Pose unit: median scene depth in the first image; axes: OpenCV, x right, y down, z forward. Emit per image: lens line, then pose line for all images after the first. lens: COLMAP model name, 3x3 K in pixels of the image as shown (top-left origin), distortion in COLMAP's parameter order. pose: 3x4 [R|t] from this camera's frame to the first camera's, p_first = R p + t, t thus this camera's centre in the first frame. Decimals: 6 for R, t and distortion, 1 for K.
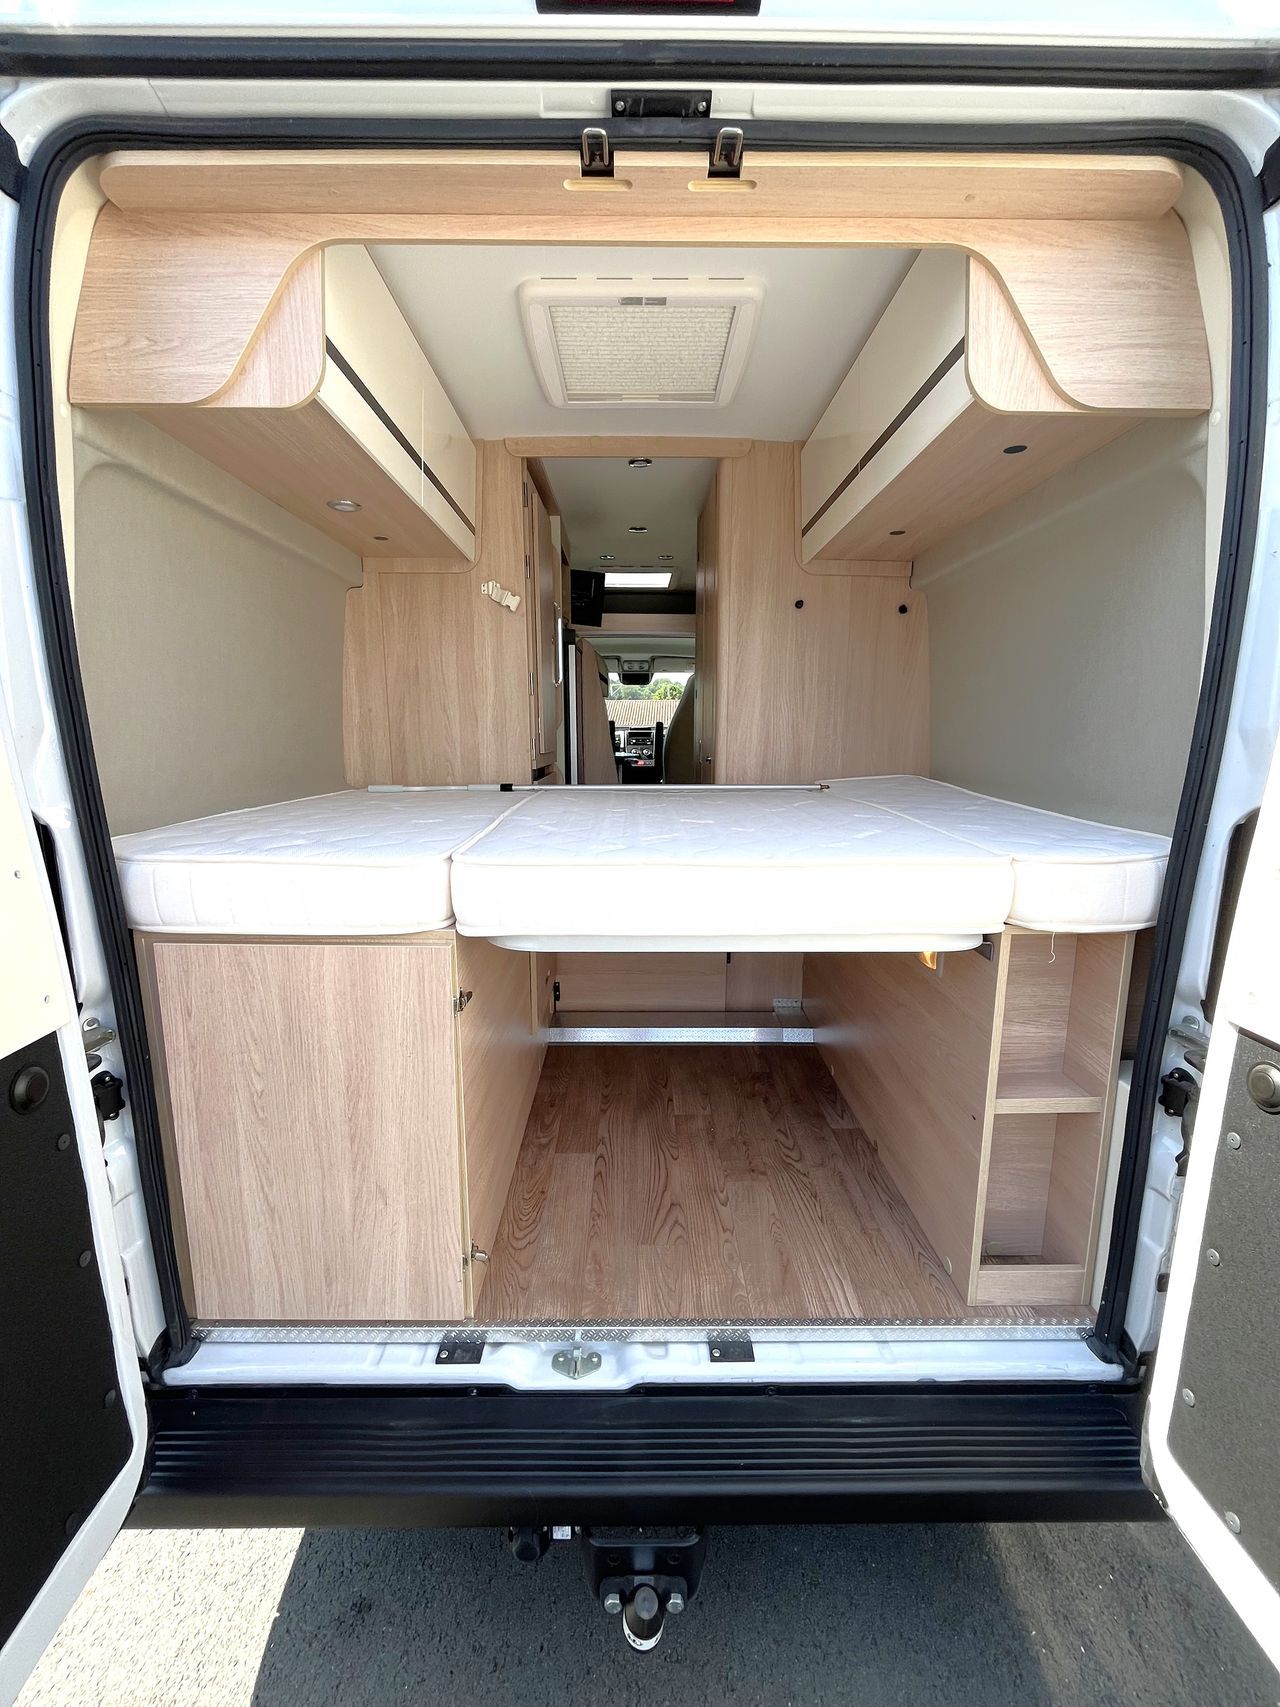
lens RADIAL K [[685.8, 0, 637.3], [0, 685.8, 853.5], [0, 0, 1]] dist [-0.000317, -0.000011]
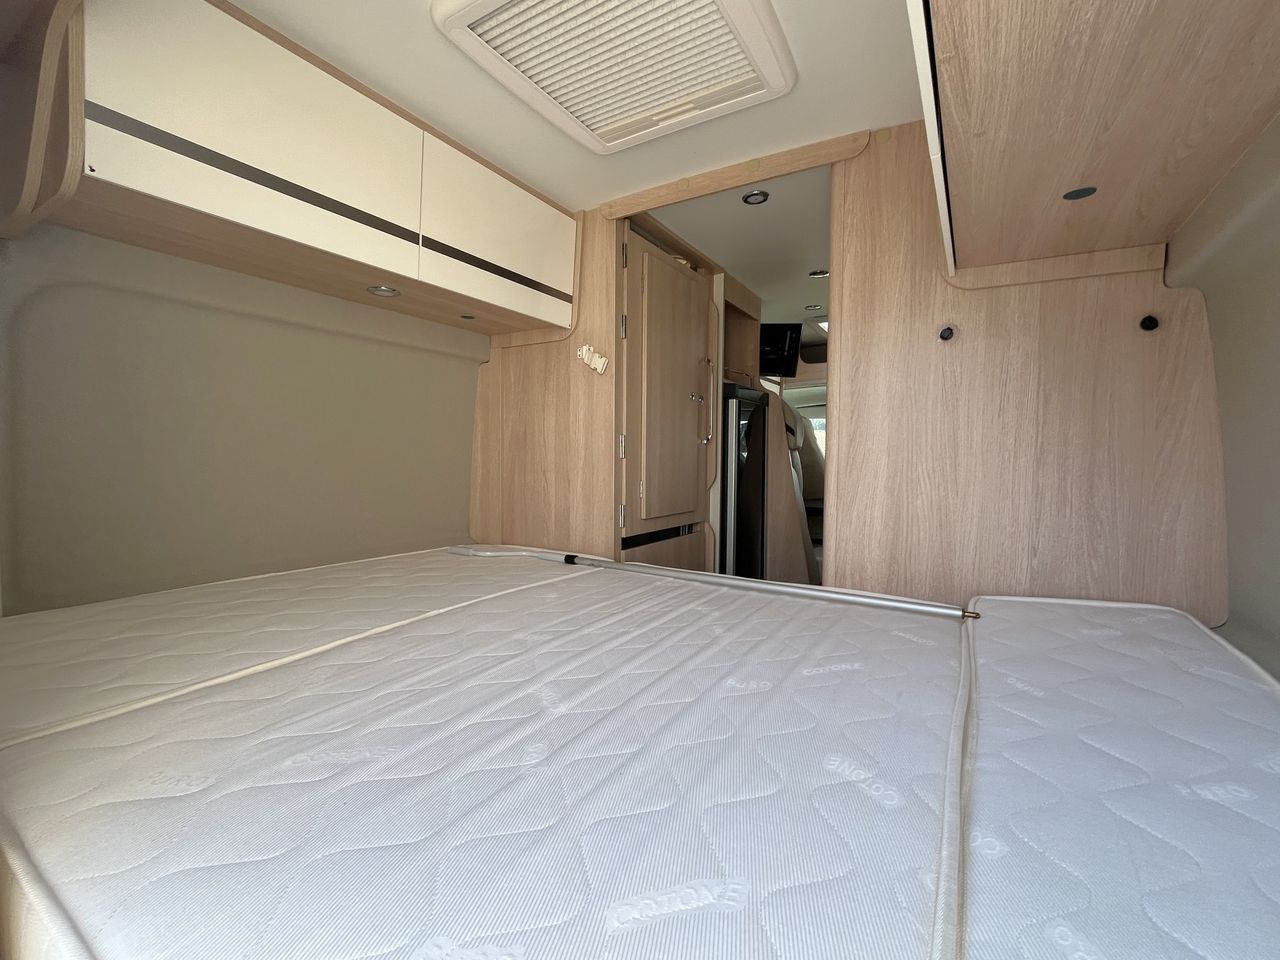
lens RADIAL K [[549.7, 0, 641.6], [0, 549.7, 475.8], [0, 0, 1]] dist [0.003015, 0.000489]
pose [[0.851633, 0.028050, -0.523387, 0.266956], [-0.104847, 0.987501, -0.117679, -0.126683], [0.513545, 0.155095, 0.843930, 0.401100]]
